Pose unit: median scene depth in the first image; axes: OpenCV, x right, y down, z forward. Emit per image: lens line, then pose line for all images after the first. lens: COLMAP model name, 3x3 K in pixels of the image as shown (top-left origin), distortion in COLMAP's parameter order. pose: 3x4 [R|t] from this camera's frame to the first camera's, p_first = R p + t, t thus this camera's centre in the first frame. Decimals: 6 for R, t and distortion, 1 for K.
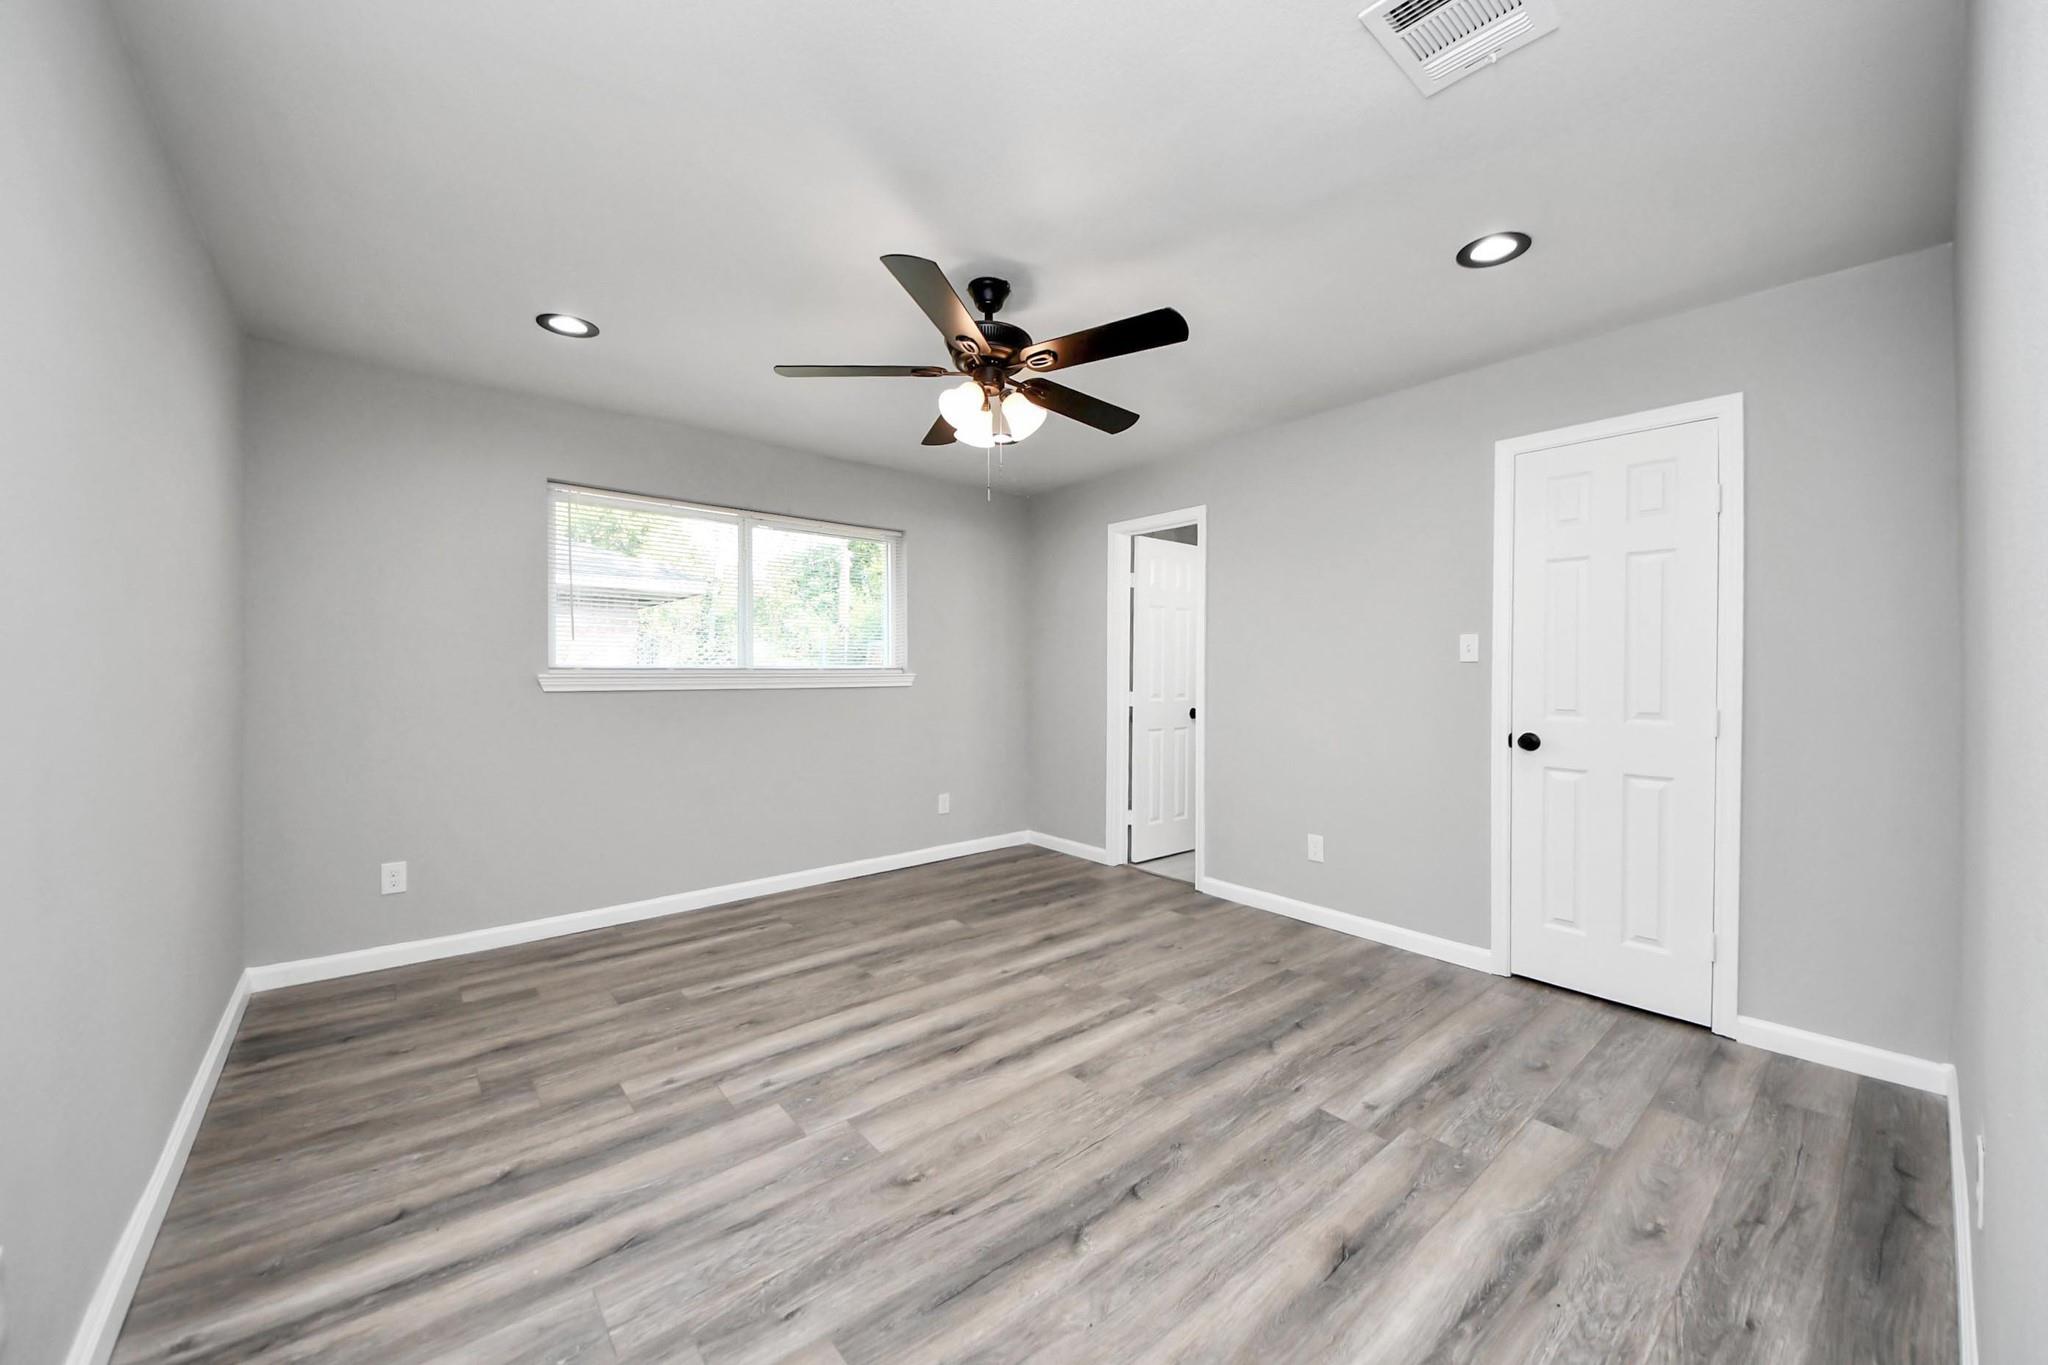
lens RADIAL K [[751.7, 0, 1010.2], [0, 751.7, 689.2], [0, 0, 1]] dist [0.015149, -0.010374]
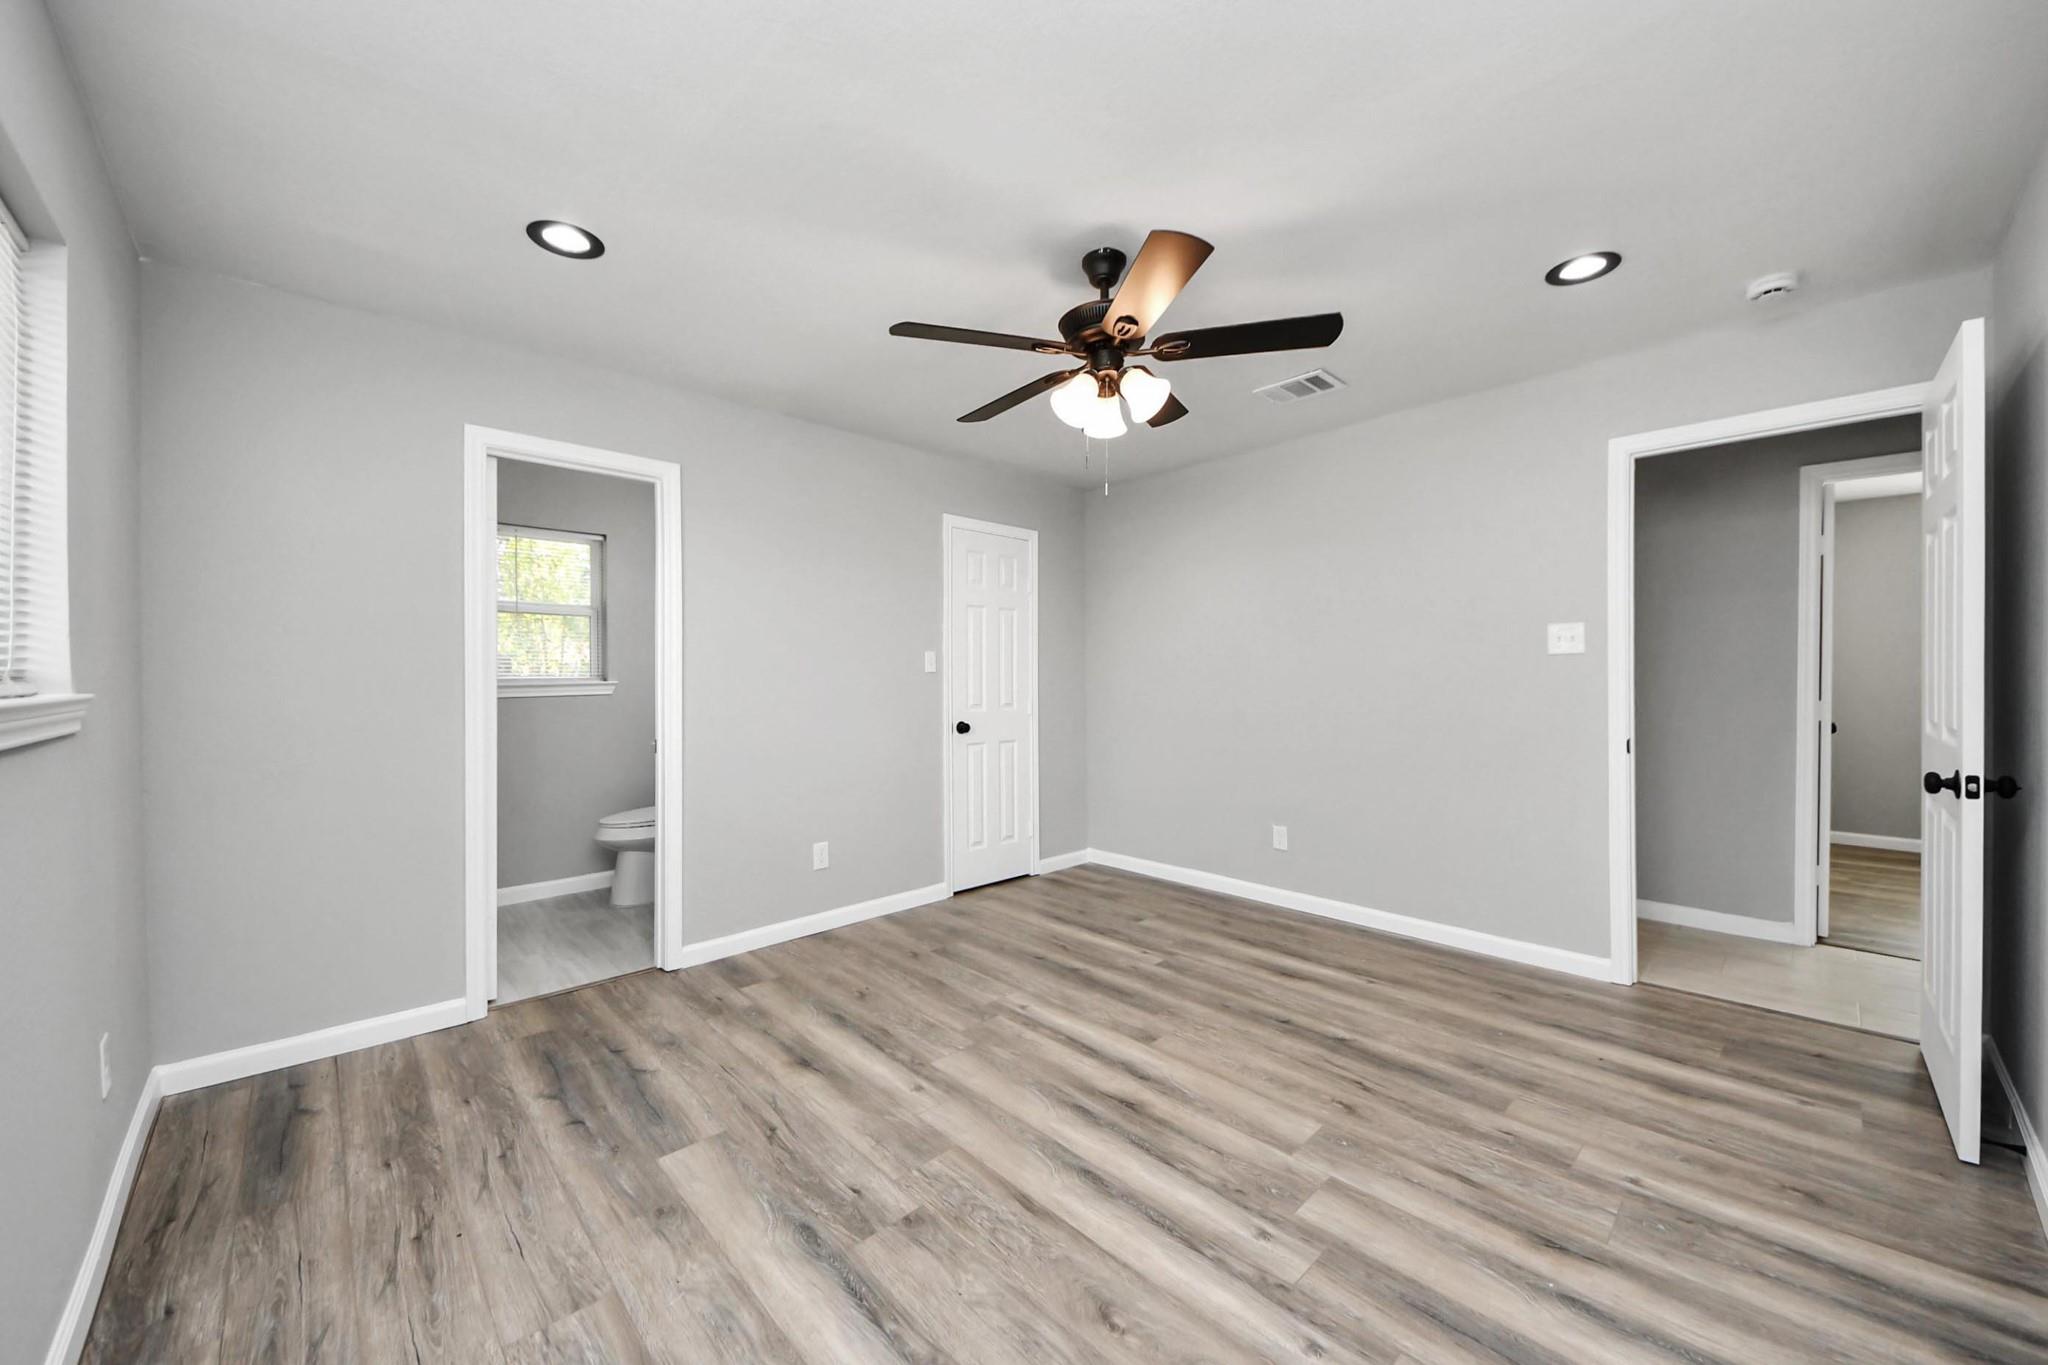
lens RADIAL K [[767.7, 0, 1064.3], [0, 767.7, 674.5], [0, 0, 1]] dist [0.012133, -0.014629]
pose [[-0.099291, -0.005027, 0.995046, -0.936894], [0.034648, 0.999363, 0.008506, -0.042229], [-0.994455, 0.035321, -0.099054, 1.107540]]
